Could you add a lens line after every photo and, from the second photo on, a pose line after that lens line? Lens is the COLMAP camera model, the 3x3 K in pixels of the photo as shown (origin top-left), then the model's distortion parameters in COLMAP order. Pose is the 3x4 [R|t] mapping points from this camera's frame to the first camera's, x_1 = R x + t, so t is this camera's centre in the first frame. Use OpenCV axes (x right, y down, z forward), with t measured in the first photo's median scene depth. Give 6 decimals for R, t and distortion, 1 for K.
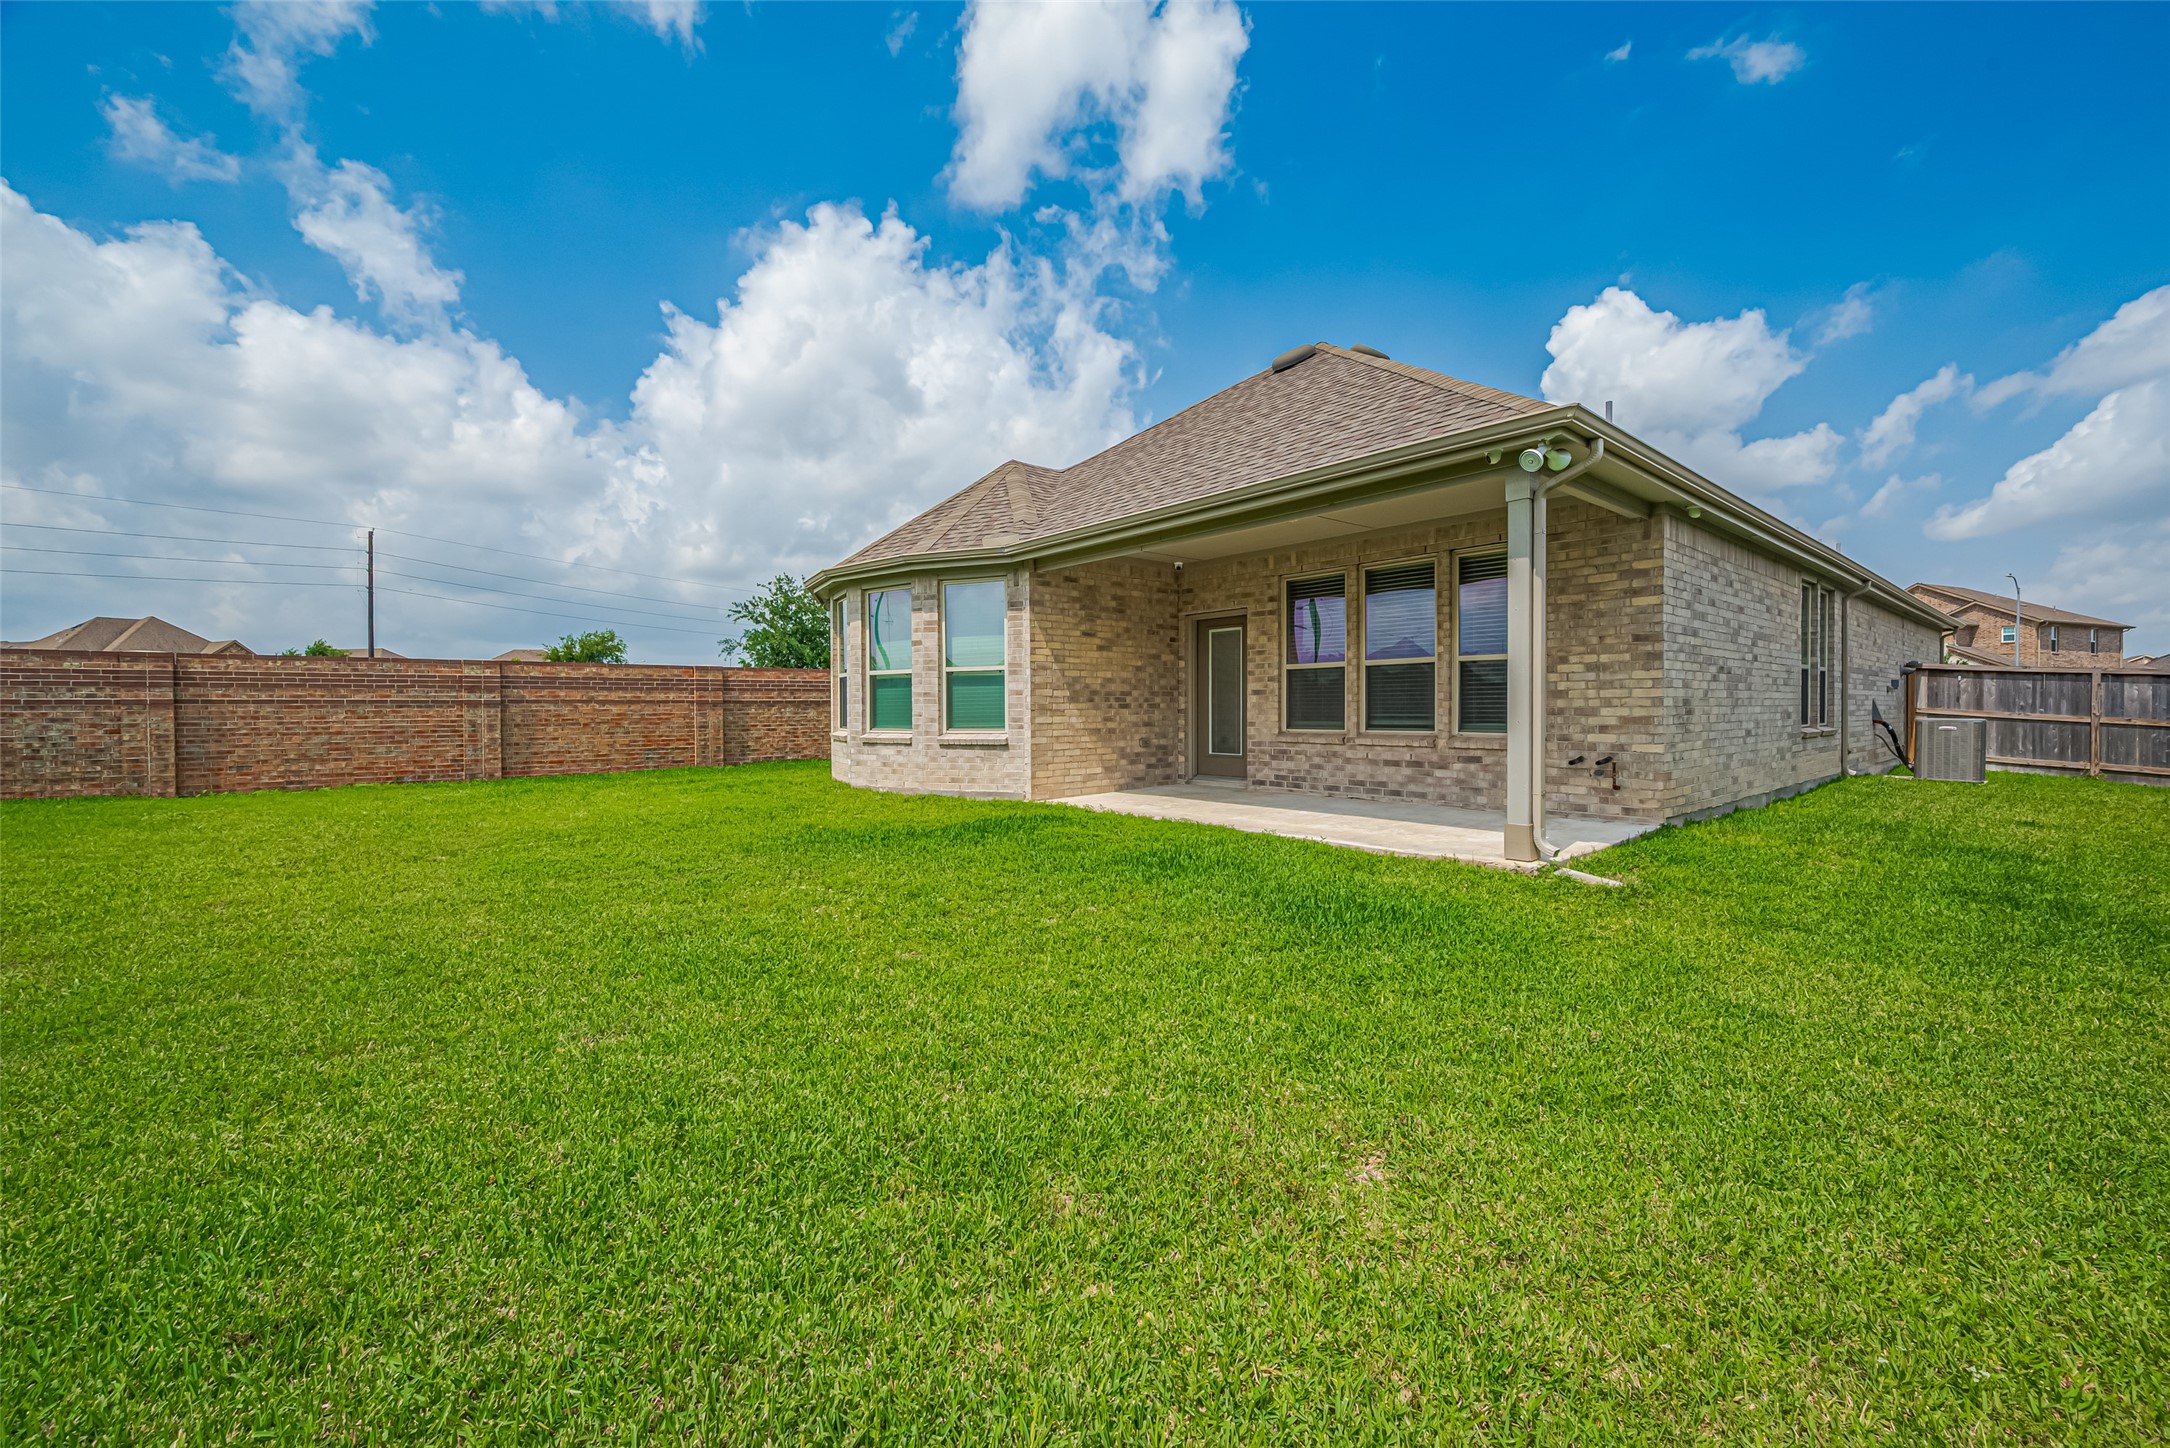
lens RADIAL K [[872.9, 0, 1103.4], [0, 872.9, 719.4], [0, 0, 1]] dist [0.002107, 0.000461]
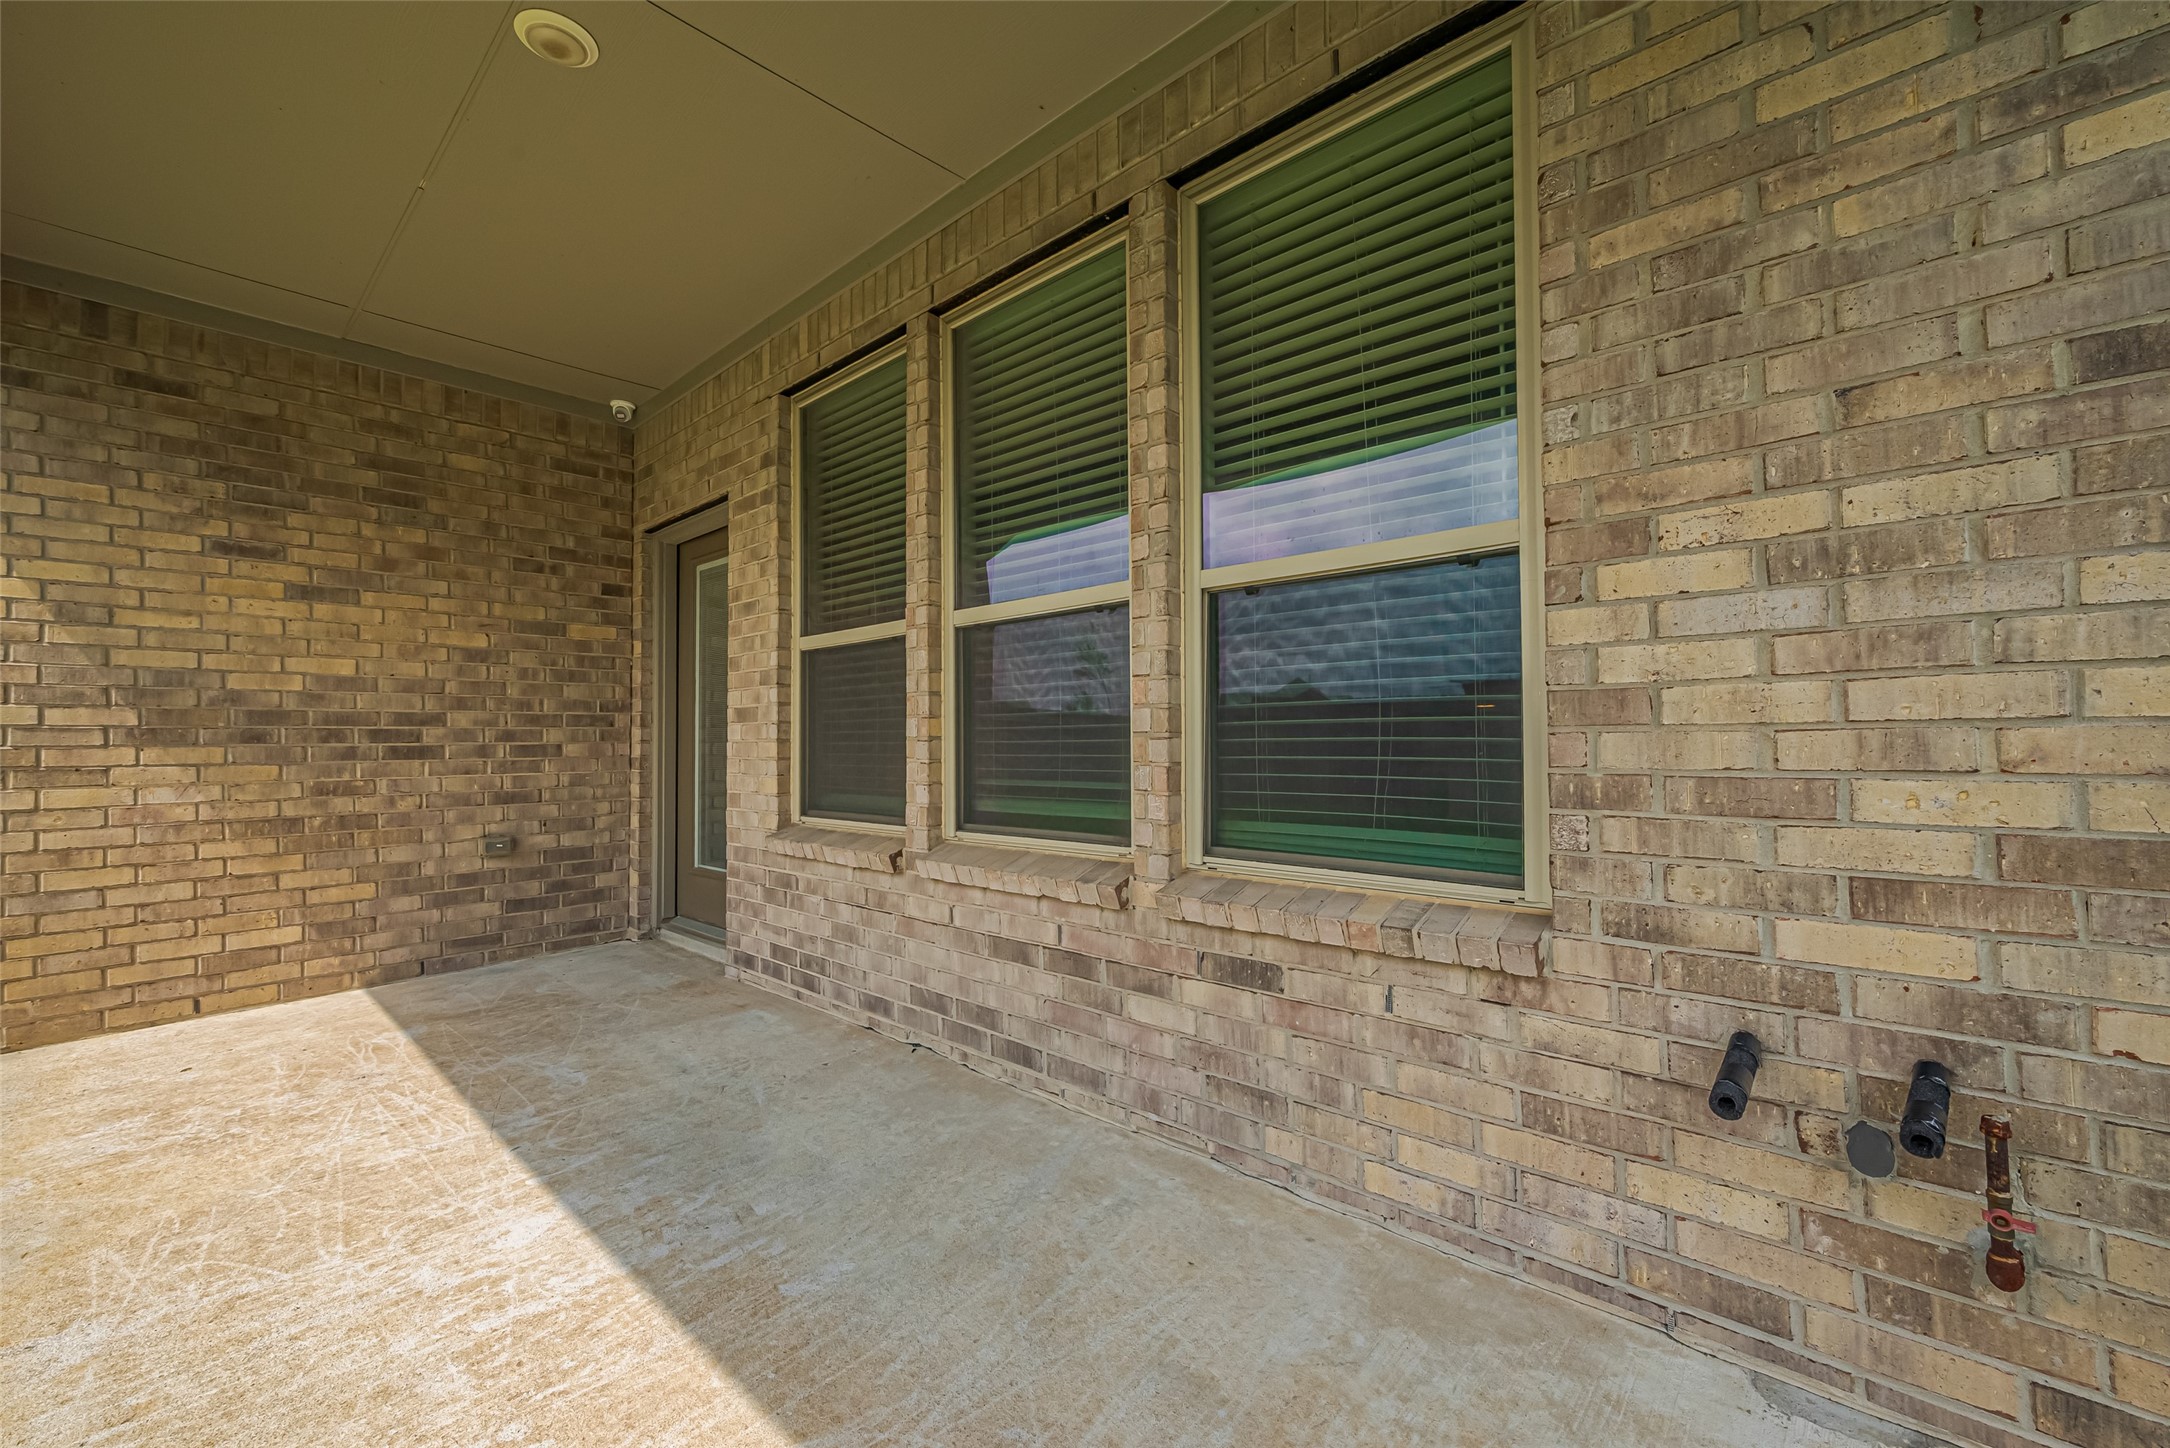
lens RADIAL K [[911.2, 0, 1093.1], [0, 911.2, 721.1], [0, 0, 1]] dist [0.001457, 0.000589]
pose [[0.994125, -0.001658, 0.108226, 0.322796], [0.005480, 0.999371, -0.035033, -0.016008], [-0.108100, 0.035421, 0.993509, 0.684006]]
